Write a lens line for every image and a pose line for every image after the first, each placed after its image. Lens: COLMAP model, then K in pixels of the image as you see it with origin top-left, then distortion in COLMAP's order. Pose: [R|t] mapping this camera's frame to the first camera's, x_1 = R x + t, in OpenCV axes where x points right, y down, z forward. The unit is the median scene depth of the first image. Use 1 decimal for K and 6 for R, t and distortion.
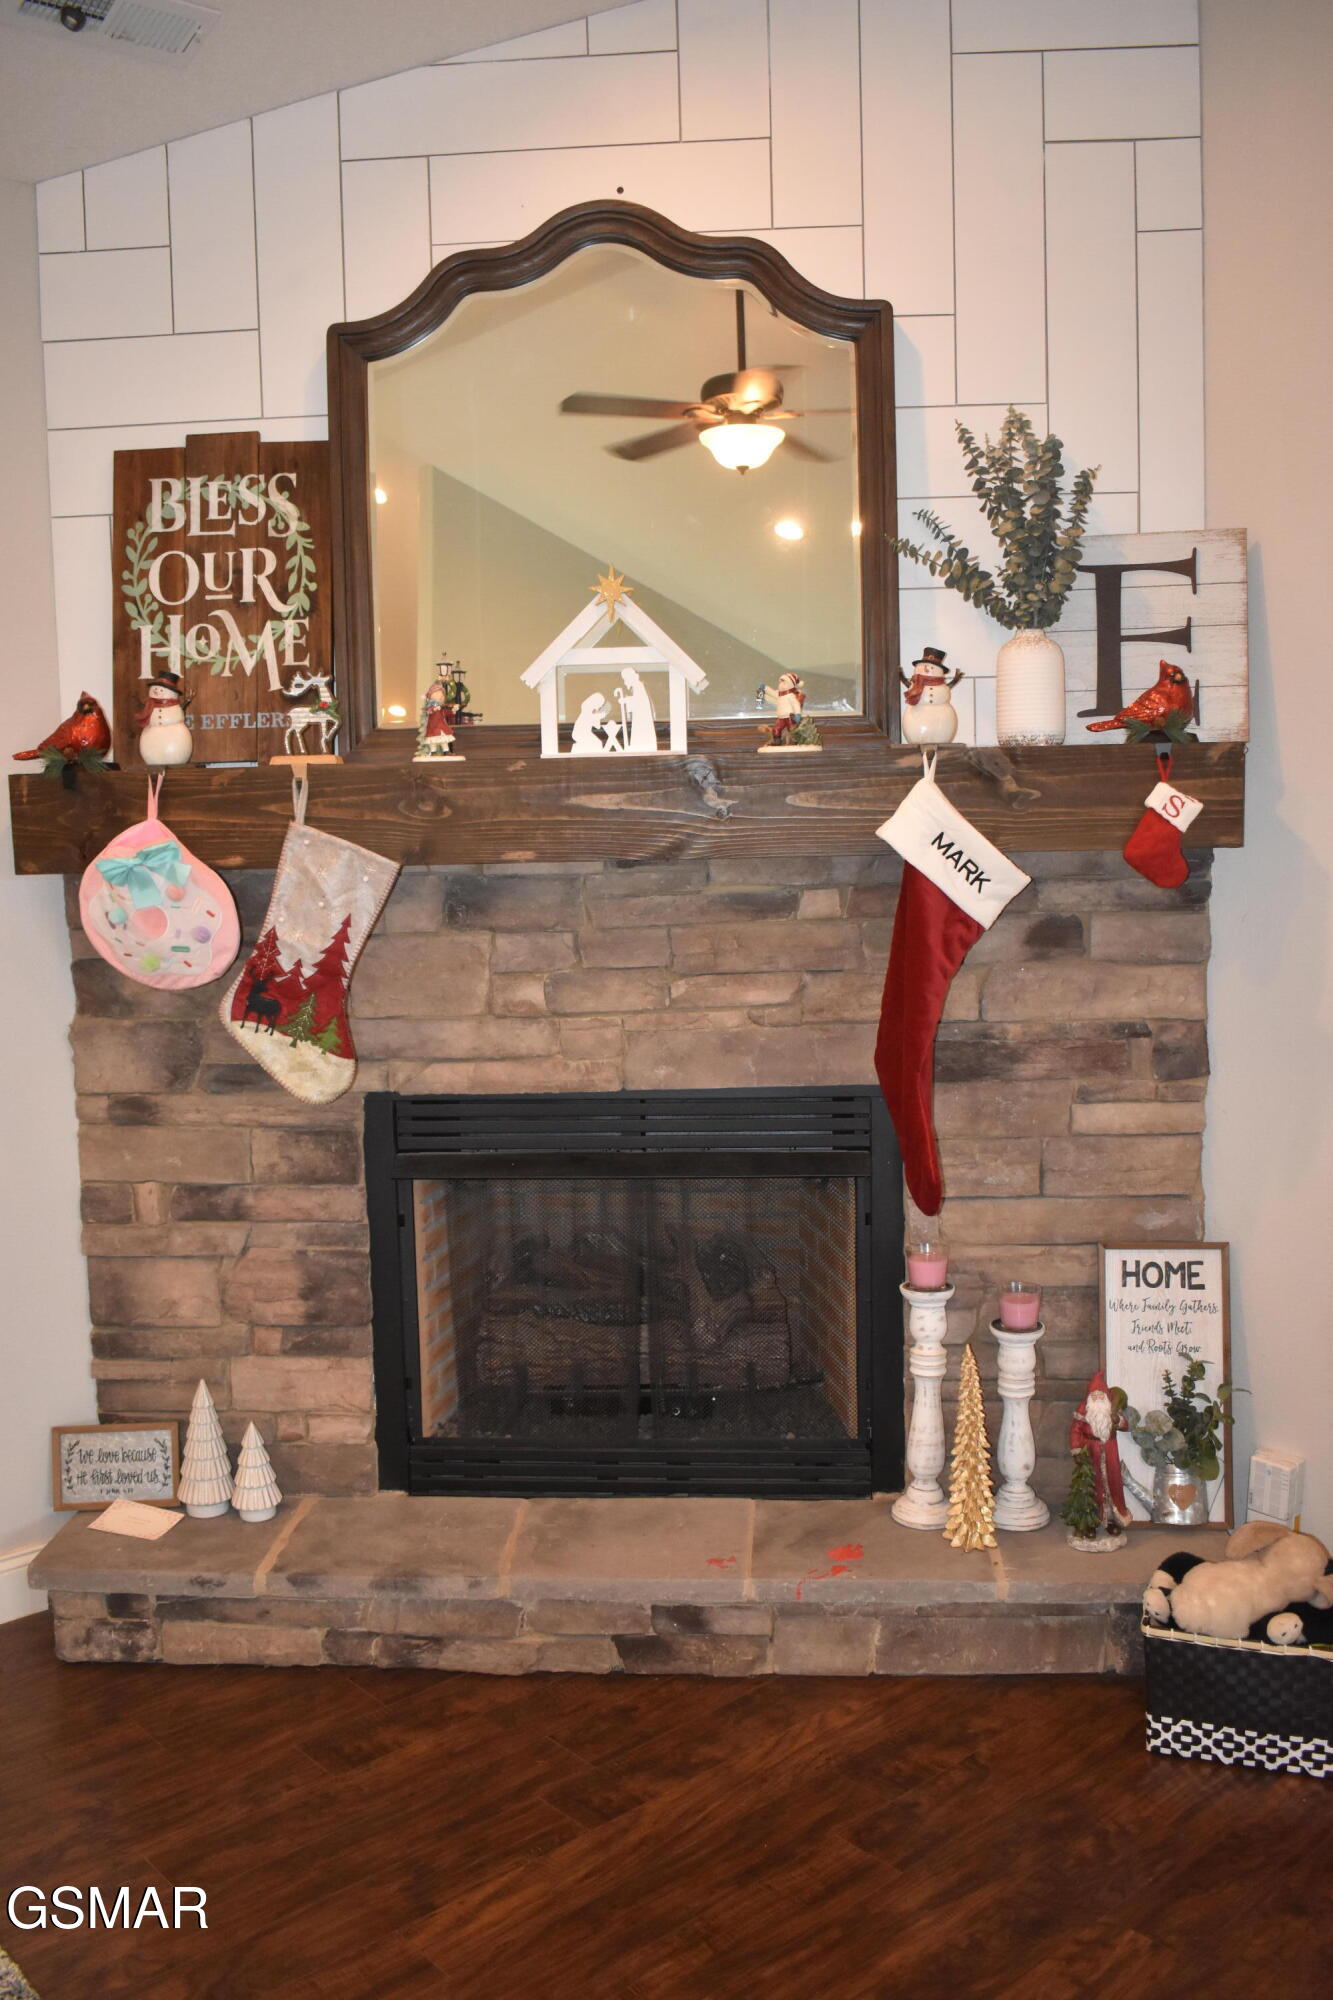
lens RADIAL K [[1750.0, 0, 662.4], [0, 1750.0, 991.8], [0, 0, 1]] dist [-0.068257, -0.041261]
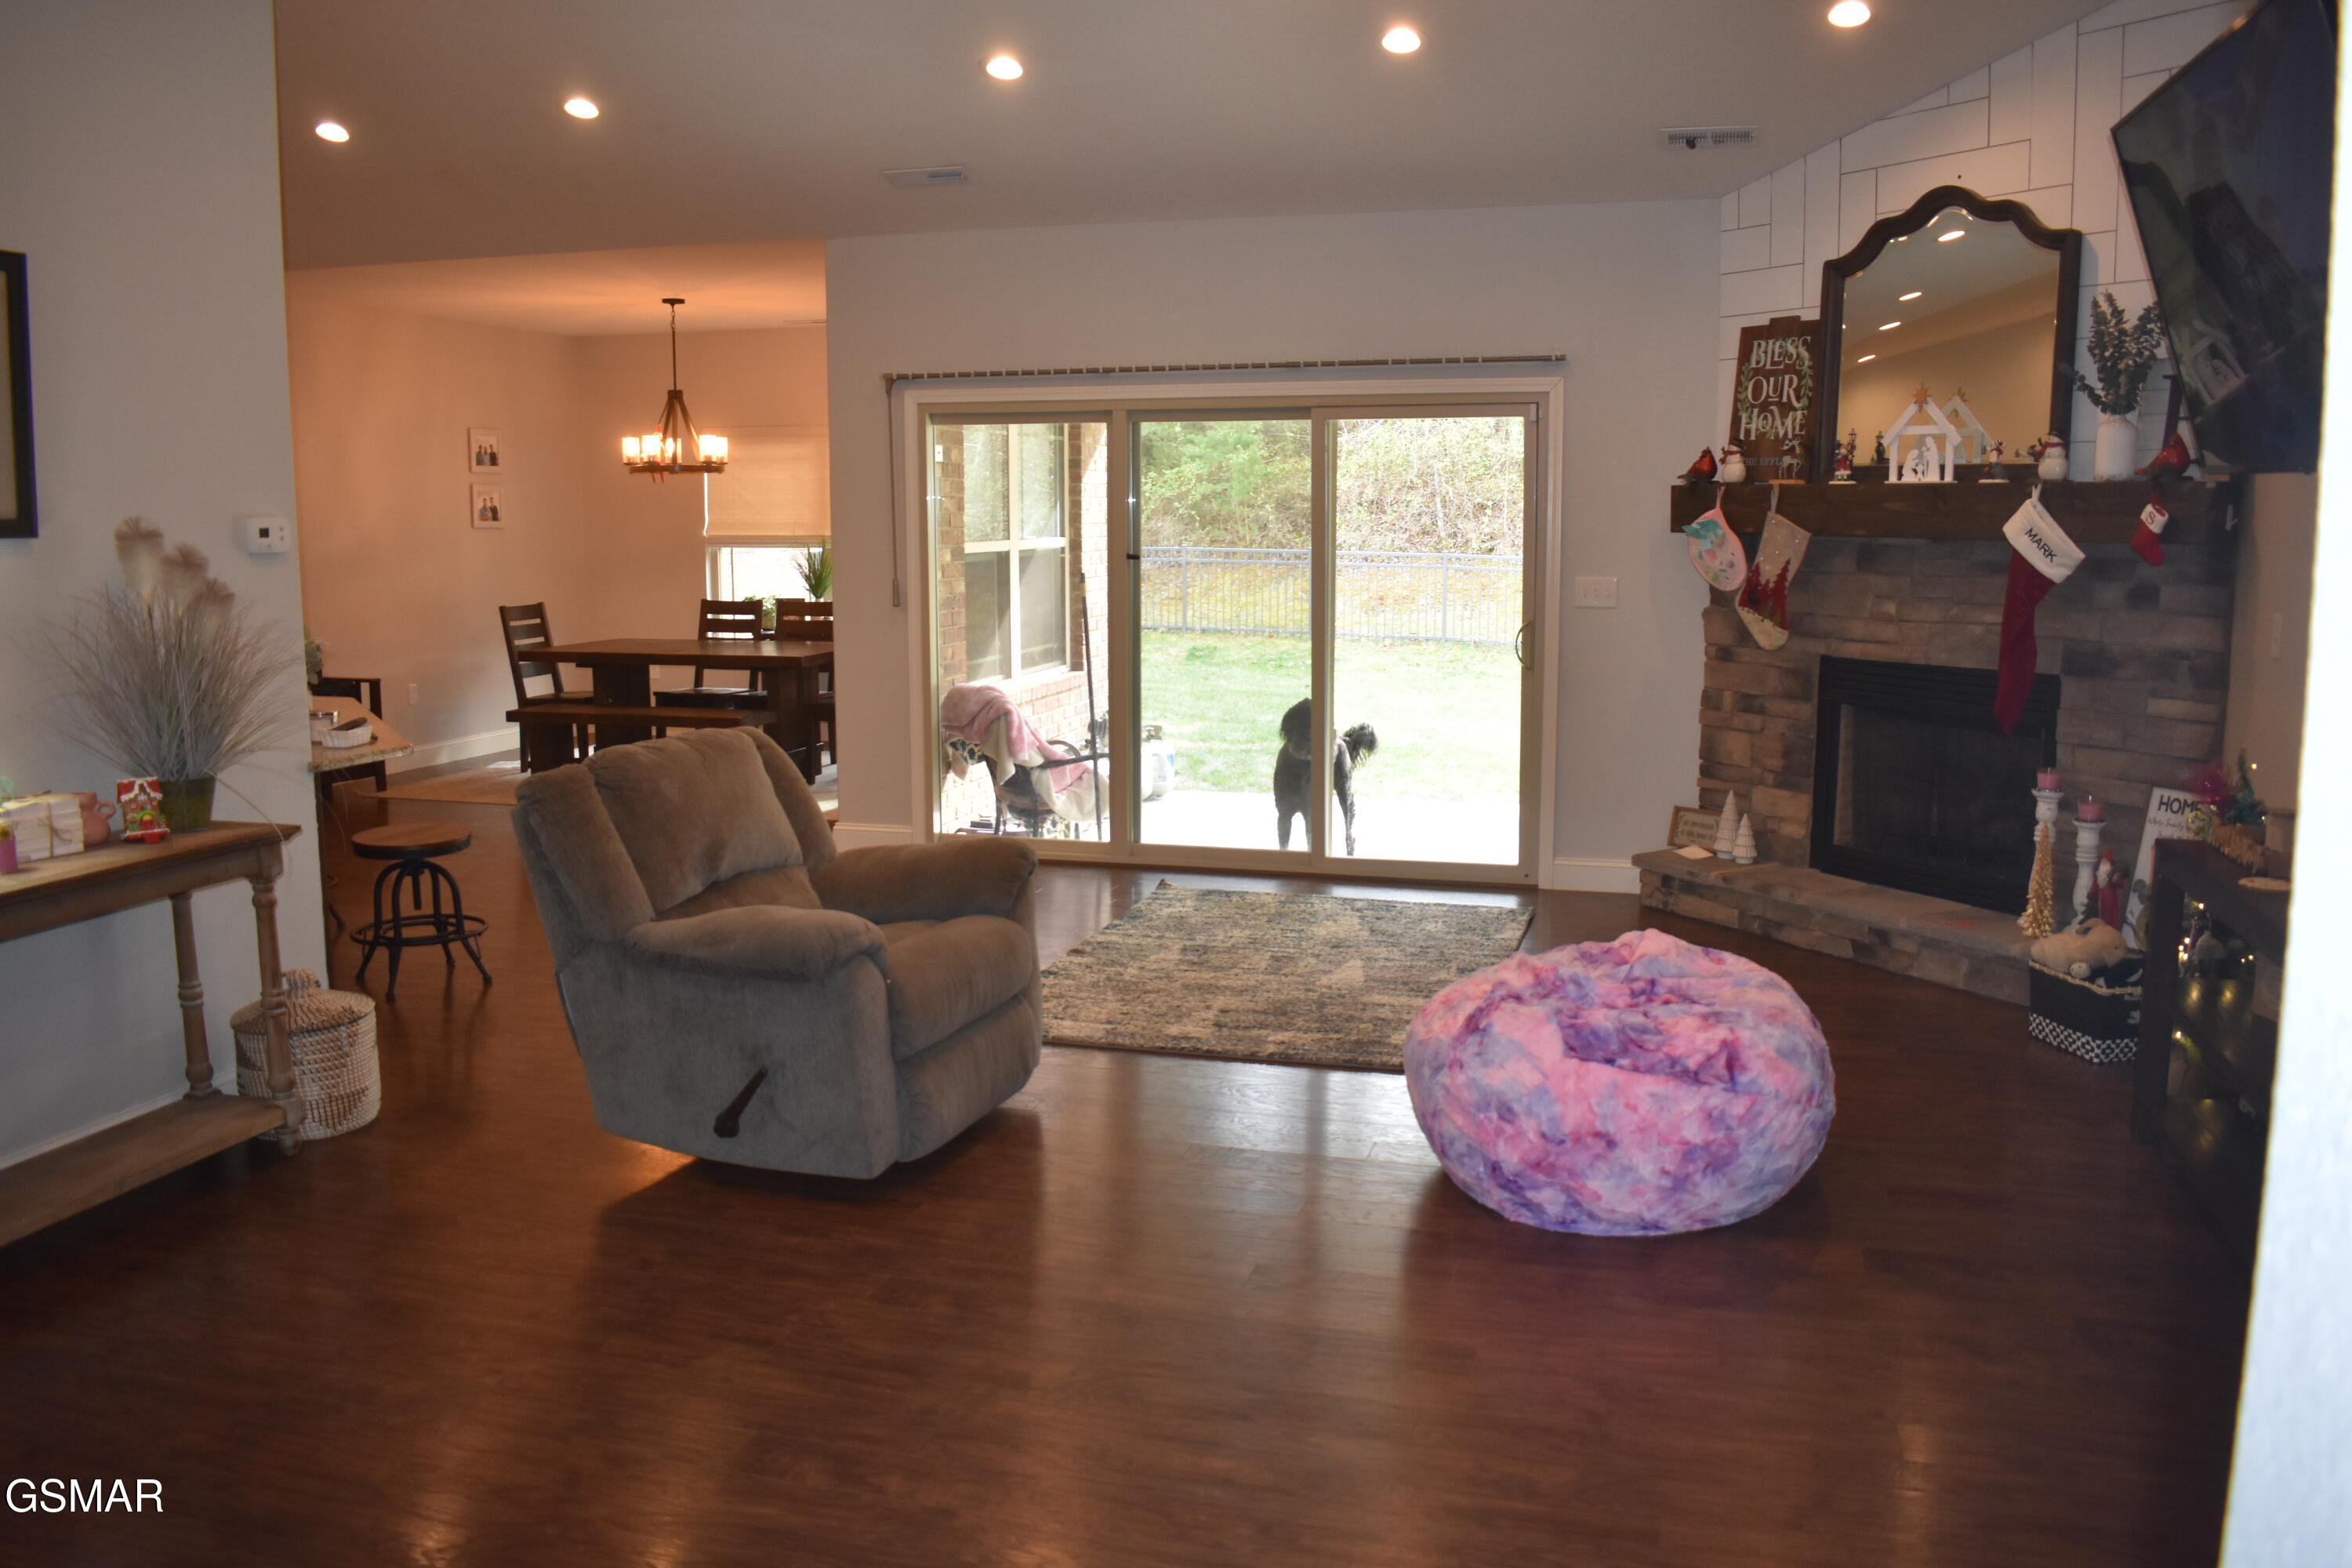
lens RADIAL K [[1833.2, 0, 1176.0], [0, 1833.2, 773.9], [0, 0, 1]] dist [-0.093741, 0.009324]
pose [[0.540267, 0.142843, -0.829281, 1.169539], [-0.108221, 0.989098, 0.099867, 0.067929], [0.834505, 0.035791, 0.549836, -0.716275]]
